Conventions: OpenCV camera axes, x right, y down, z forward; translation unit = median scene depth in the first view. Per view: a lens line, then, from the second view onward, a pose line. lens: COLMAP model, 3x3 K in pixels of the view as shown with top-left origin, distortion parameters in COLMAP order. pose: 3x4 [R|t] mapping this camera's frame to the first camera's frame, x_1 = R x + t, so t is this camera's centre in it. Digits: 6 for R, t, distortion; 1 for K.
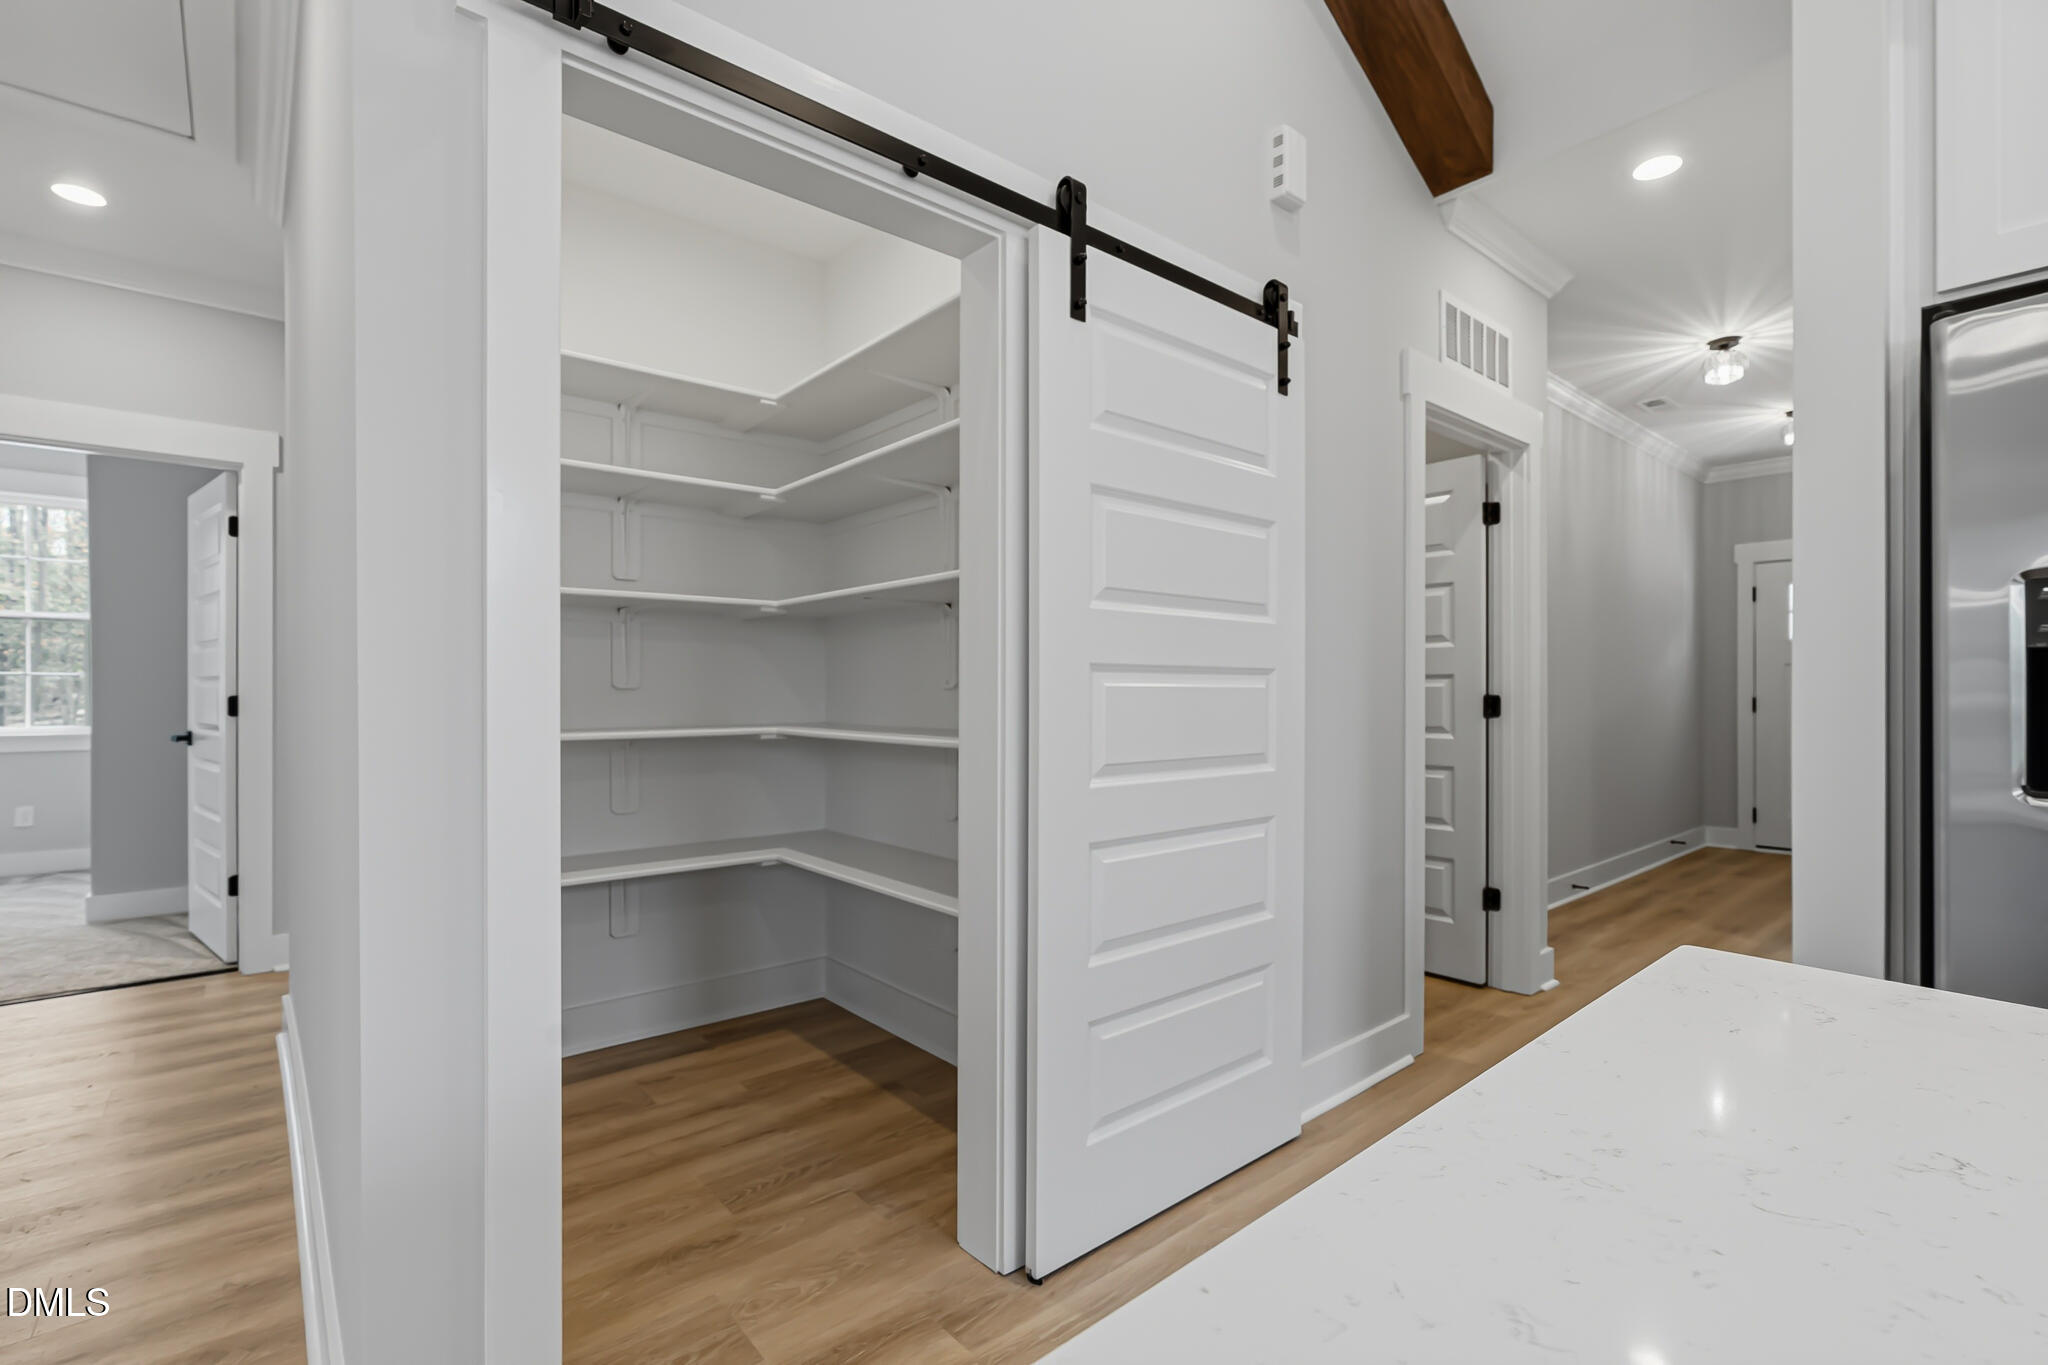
lens RADIAL K [[935.0, 0, 1021.2], [0, 935.0, 693.7], [0, 0, 1]] dist [-0.000768, 0.003074]
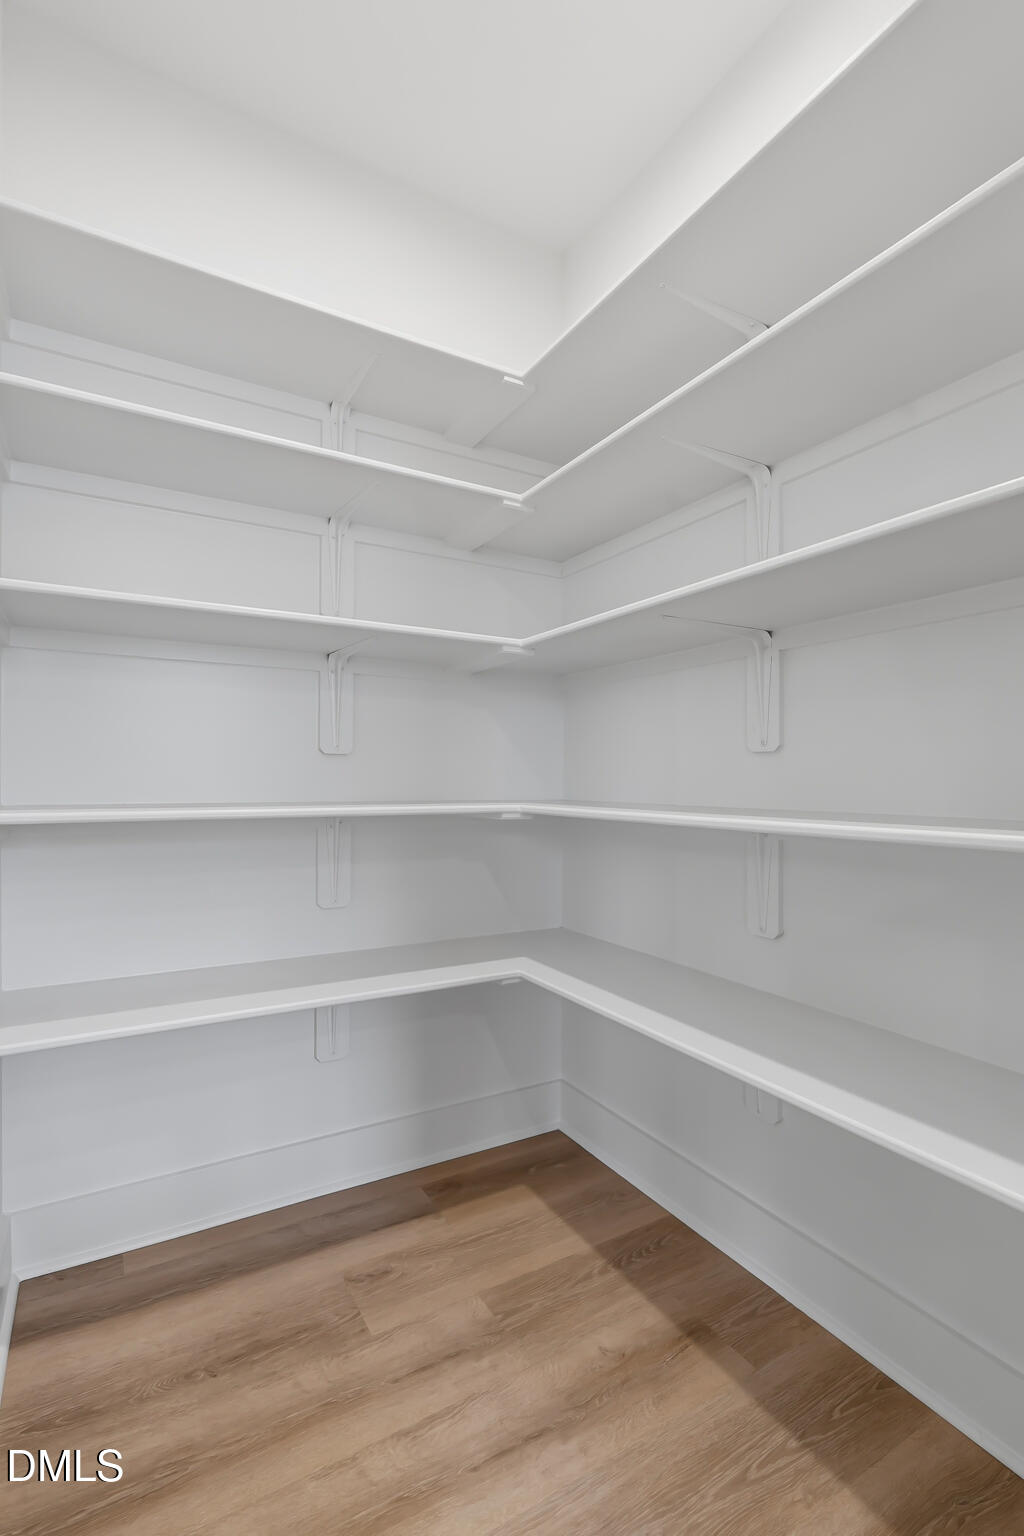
lens RADIAL K [[701.2, 0, 513.1], [0, 701.2, 768.5], [0, 0, 1]] dist [-0.000768, 0.003074]
pose [[0.986680, 0.002100, -0.162662, -0.175685], [-0.003980, 0.999929, -0.011232, 0.013412], [0.162627, 0.011730, 0.986618, 0.433669]]
